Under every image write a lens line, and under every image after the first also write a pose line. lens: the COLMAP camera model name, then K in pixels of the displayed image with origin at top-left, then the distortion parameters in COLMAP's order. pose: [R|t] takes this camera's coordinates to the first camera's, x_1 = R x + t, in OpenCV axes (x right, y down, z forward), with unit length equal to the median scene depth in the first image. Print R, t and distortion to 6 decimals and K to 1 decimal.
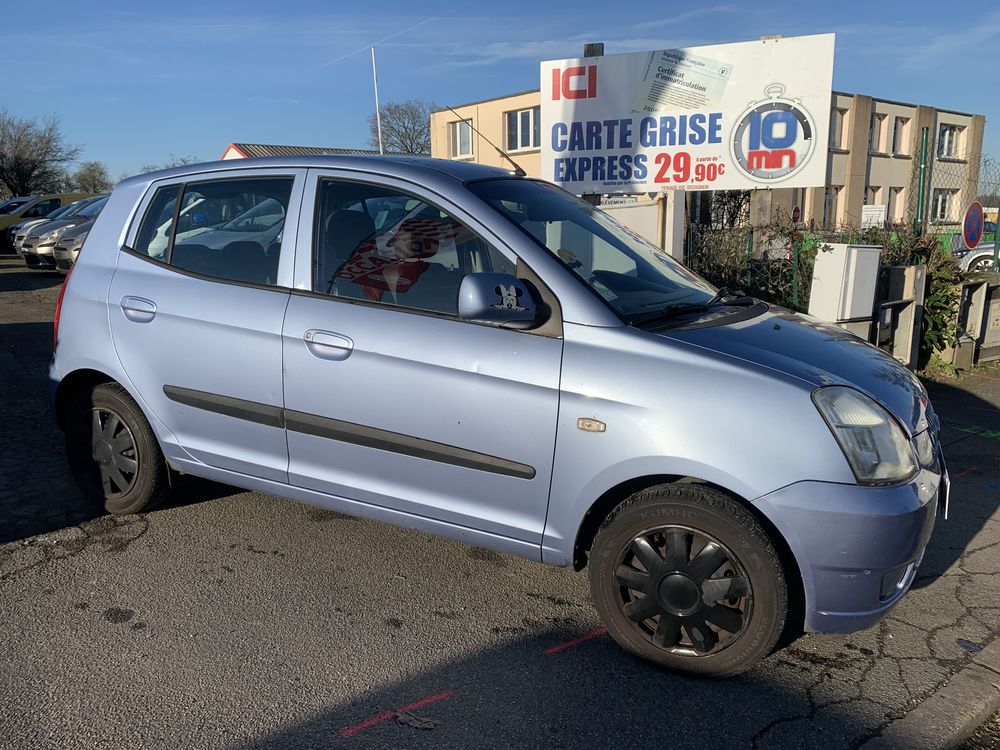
lens RADIAL K [[760.6, 0, 495.5], [0, 760.6, 370.4], [0, 0, 1]] dist [0.014010, -0.012599]
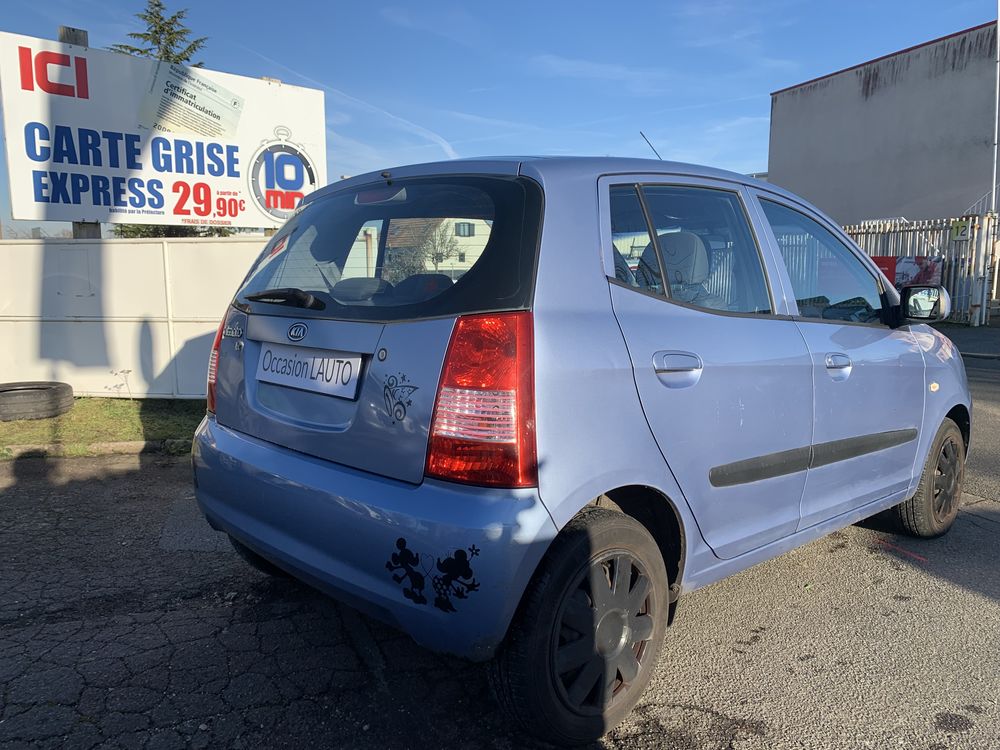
lens RADIAL K [[760.6, 0, 491.6], [0, 760.6, 367.8], [0, 0, 1]] dist [0.014010, -0.012599]
pose [[0.361354, -0.116573, 0.925113, -0.482587], [0.180001, 0.982213, 0.053458, -0.060110], [-0.914889, 0.147204, 0.375910, 0.386032]]
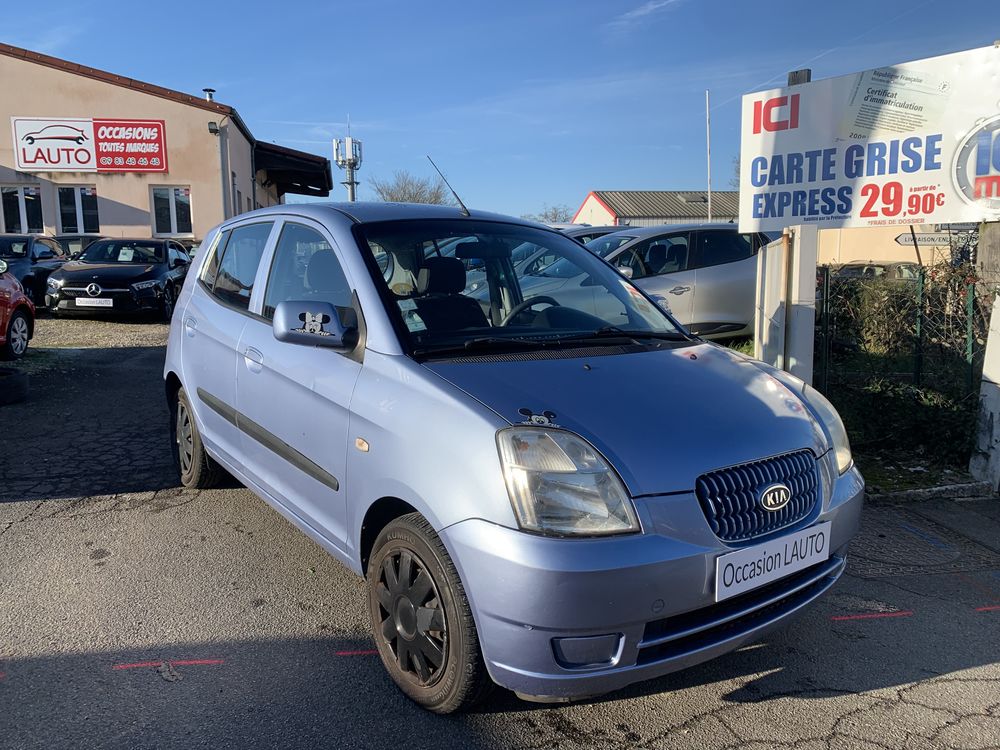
lens RADIAL K [[760.6, 0, 497.1], [0, 760.6, 365.3], [0, 0, 1]] dist [0.014010, -0.012599]
pose [[0.892316, 0.060650, -0.447318, 0.243990], [-0.087274, 0.995415, -0.039131, -0.004292], [0.442894, 0.073956, 0.893519, 0.036835]]
